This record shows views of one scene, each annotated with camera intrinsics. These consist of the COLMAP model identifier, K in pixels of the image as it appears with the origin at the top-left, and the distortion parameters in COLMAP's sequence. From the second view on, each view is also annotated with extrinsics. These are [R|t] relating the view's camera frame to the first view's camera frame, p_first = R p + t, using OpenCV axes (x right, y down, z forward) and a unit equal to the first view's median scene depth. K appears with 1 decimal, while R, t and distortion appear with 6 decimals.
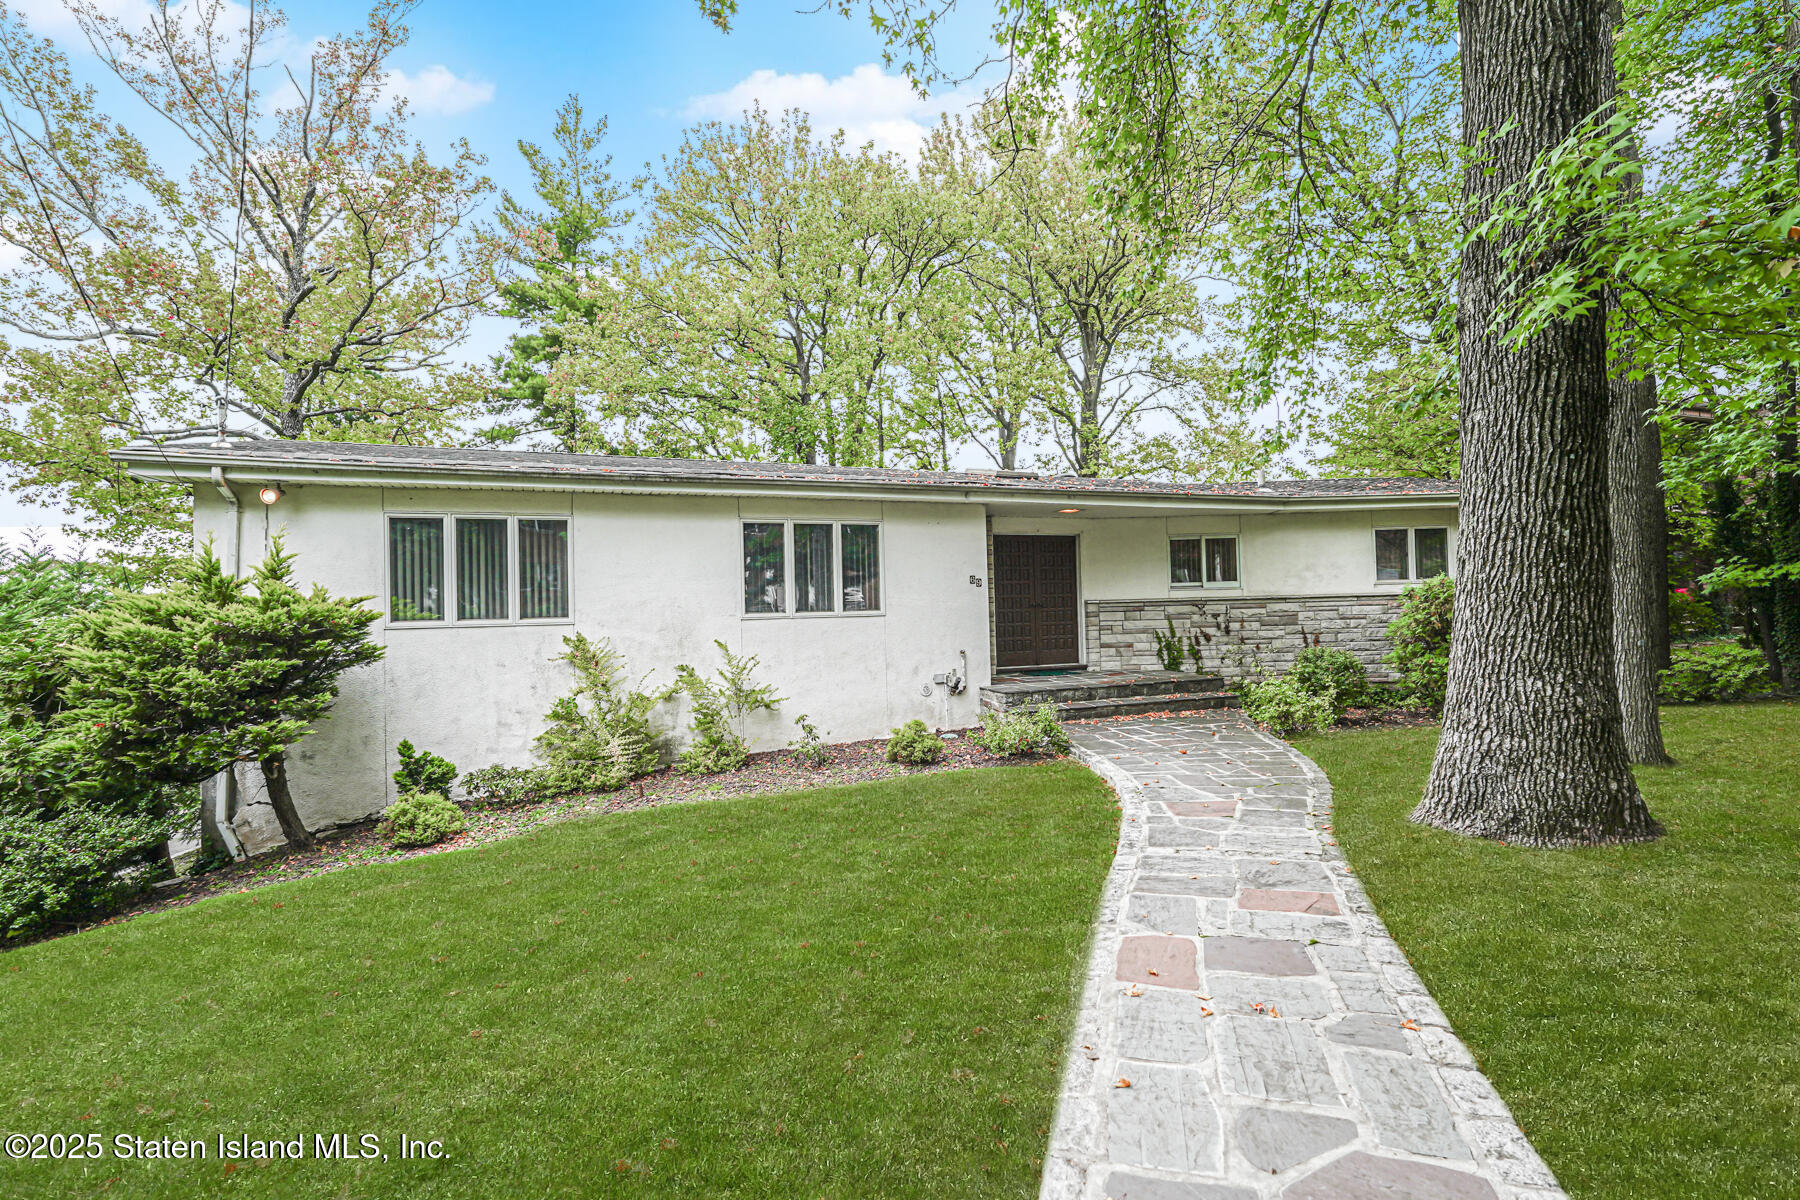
lens RADIAL K [[818.6, 0, 900.0], [0, 818.6, 600.0], [0, 0, 1]] dist [-0.021279, 0.012763]
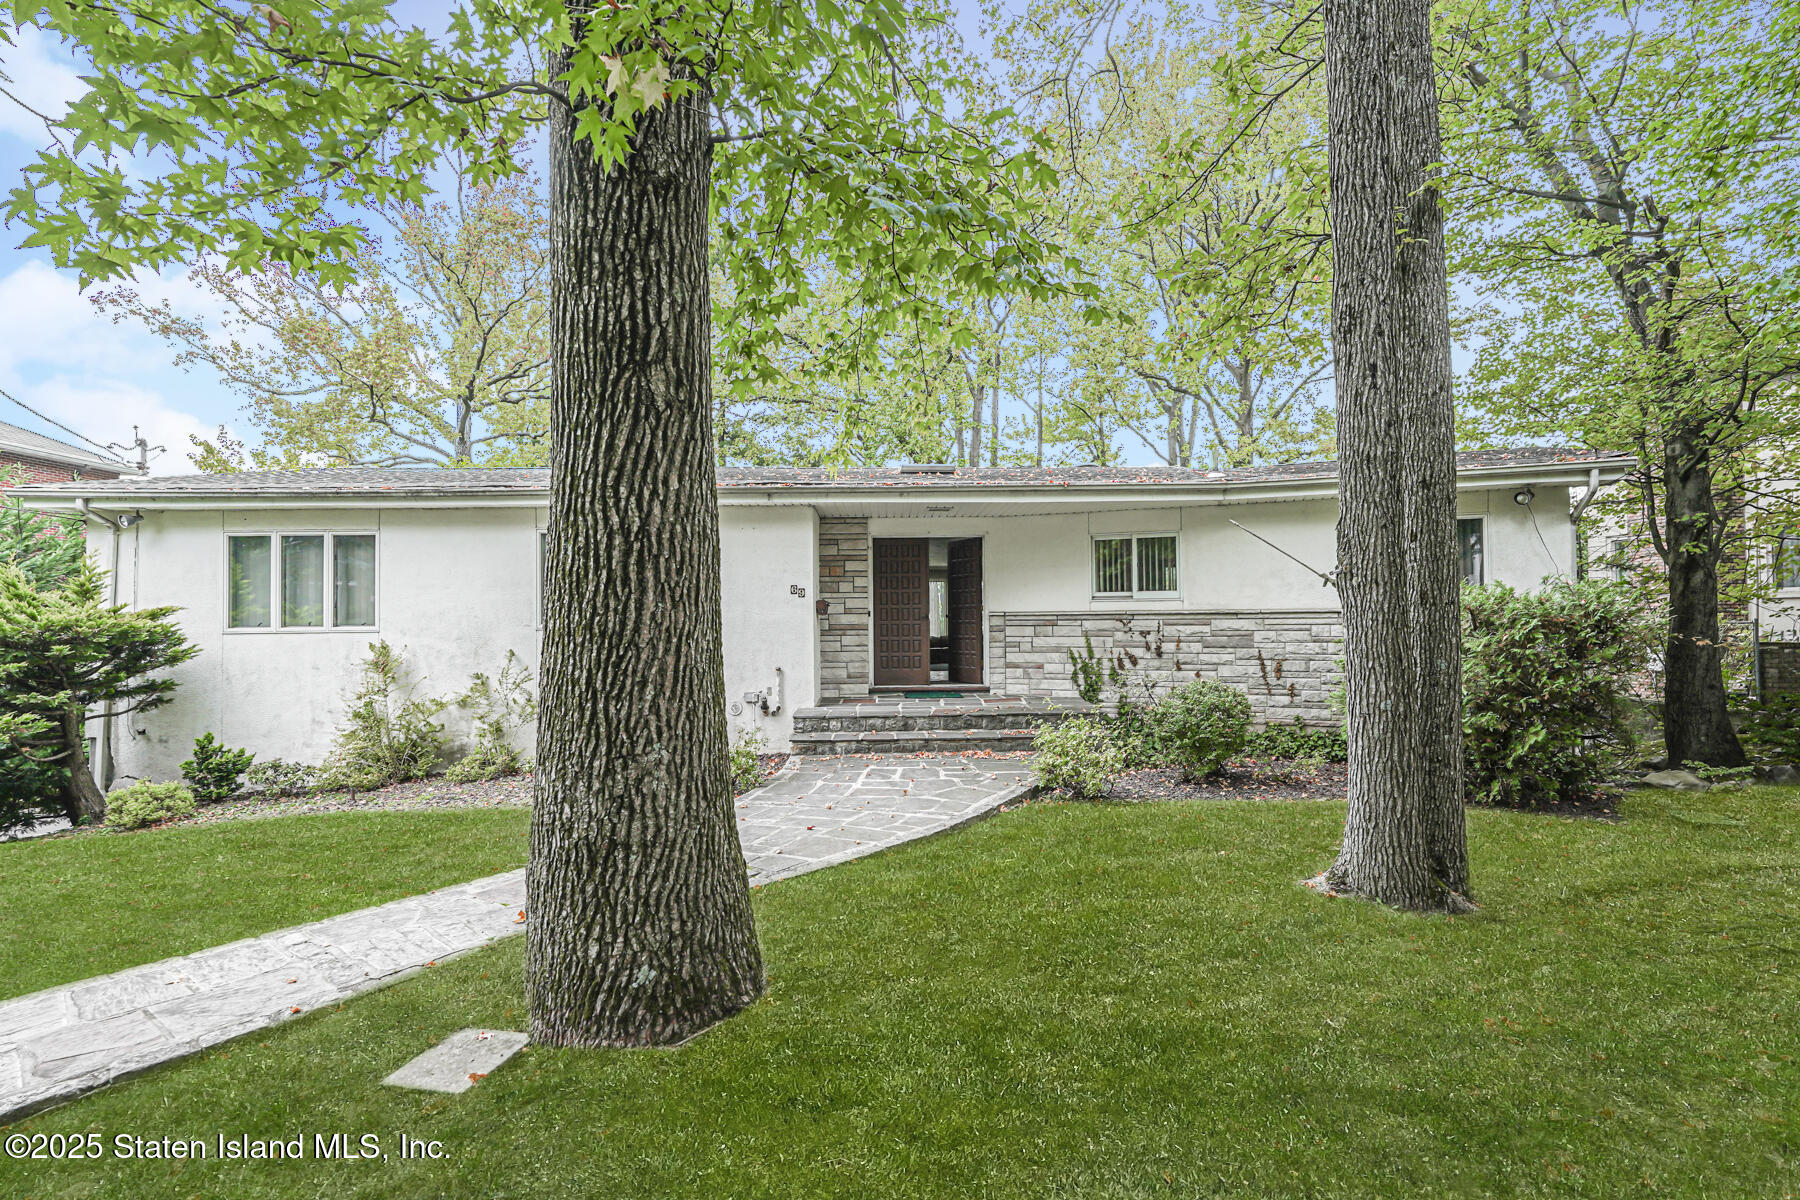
lens RADIAL K [[818.6, 0, 900.0], [0, 818.6, 600.0], [0, 0, 1]] dist [-0.021279, 0.012763]
pose [[0.943378, 0.008368, -0.331613, 0.427338], [-0.007237, 0.999963, 0.004644, -0.015897], [0.331640, -0.001981, 0.943404, 0.157456]]
